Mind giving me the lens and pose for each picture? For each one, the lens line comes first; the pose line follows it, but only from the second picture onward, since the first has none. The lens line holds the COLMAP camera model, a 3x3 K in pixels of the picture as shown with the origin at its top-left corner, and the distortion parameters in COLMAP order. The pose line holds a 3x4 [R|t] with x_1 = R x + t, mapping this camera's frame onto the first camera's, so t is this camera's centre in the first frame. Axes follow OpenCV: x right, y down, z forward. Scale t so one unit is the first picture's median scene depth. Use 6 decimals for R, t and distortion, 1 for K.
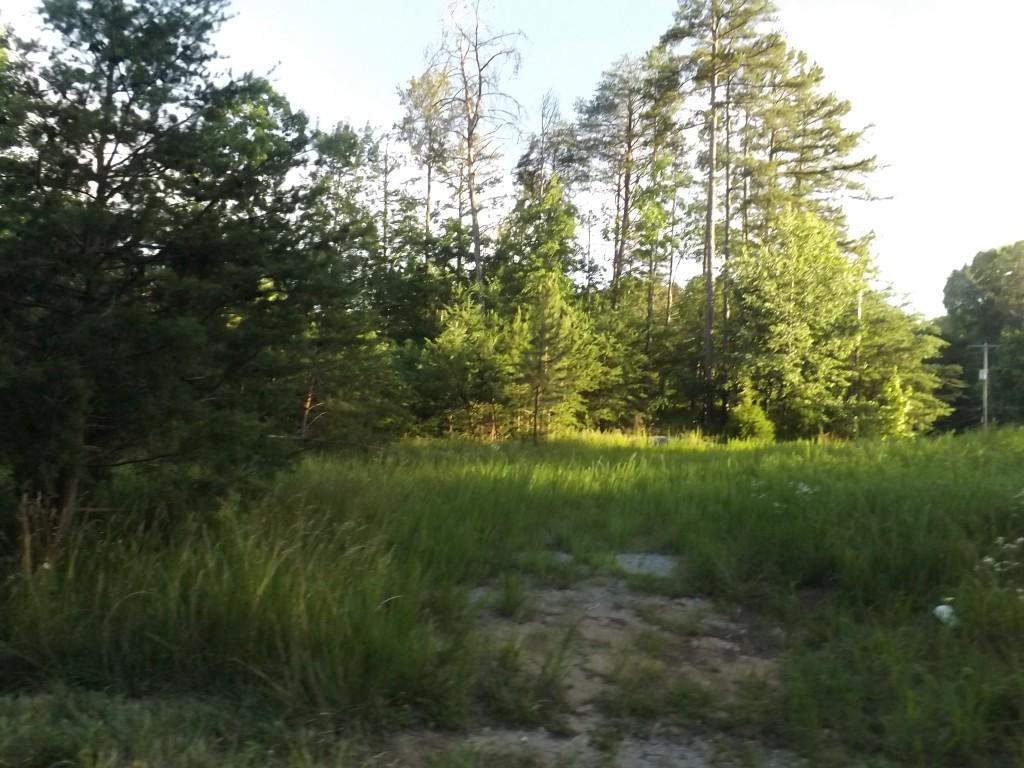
lens RADIAL K [[749.4, 0, 512.0], [0, 749.4, 384.0], [0, 0, 1]] dist [-0.052954, 0.011491]
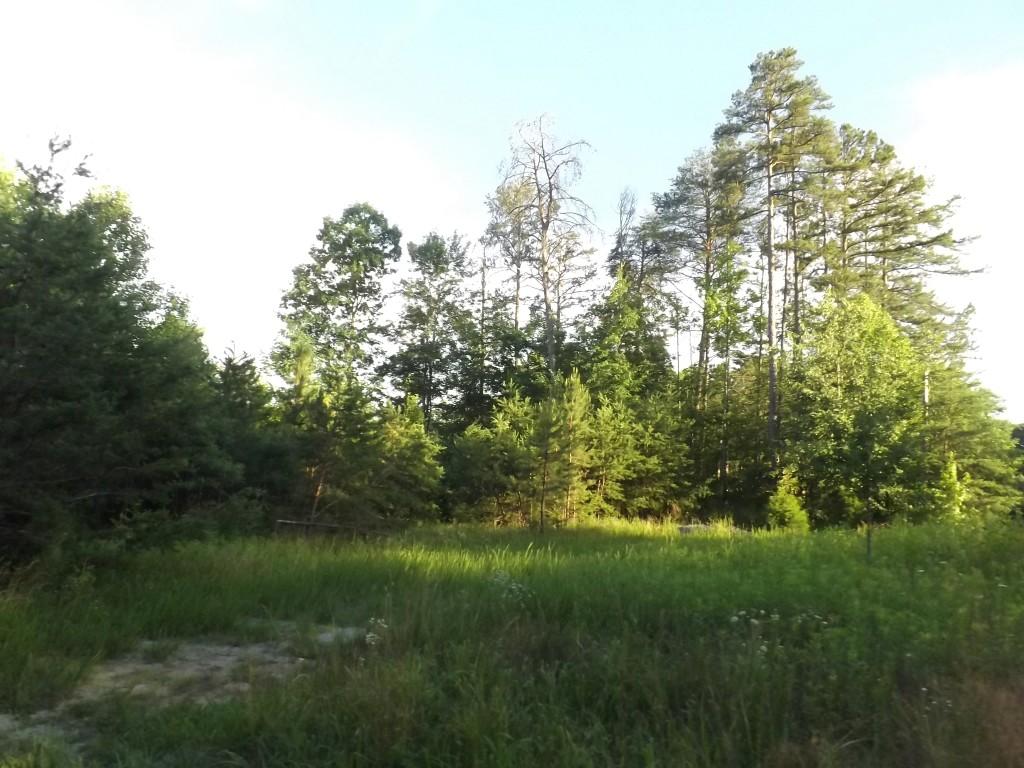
lens RADIAL K [[749.4, 0, 512.0], [0, 749.4, 384.0], [0, 0, 1]] dist [-0.052954, 0.011491]
pose [[0.975379, -0.027490, -0.218816, 0.138242], [0.003300, 0.993909, -0.110154, -0.006357], [0.220512, 0.106720, 0.969528, -0.033817]]
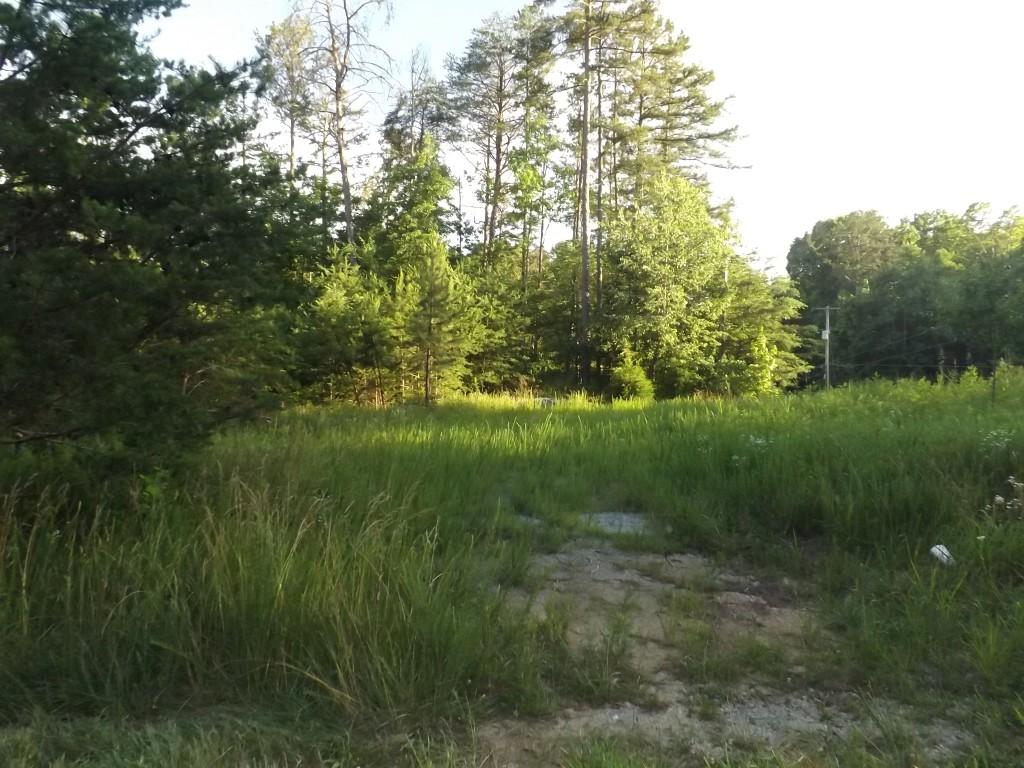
lens RADIAL K [[749.4, 0, 512.0], [0, 749.4, 384.0], [0, 0, 1]] dist [-0.052954, 0.011491]
pose [[0.981772, -0.021927, 0.188793, -0.027028], [0.013246, 0.998801, 0.047126, 0.002286], [-0.189600, -0.043766, 0.980886, 0.014155]]
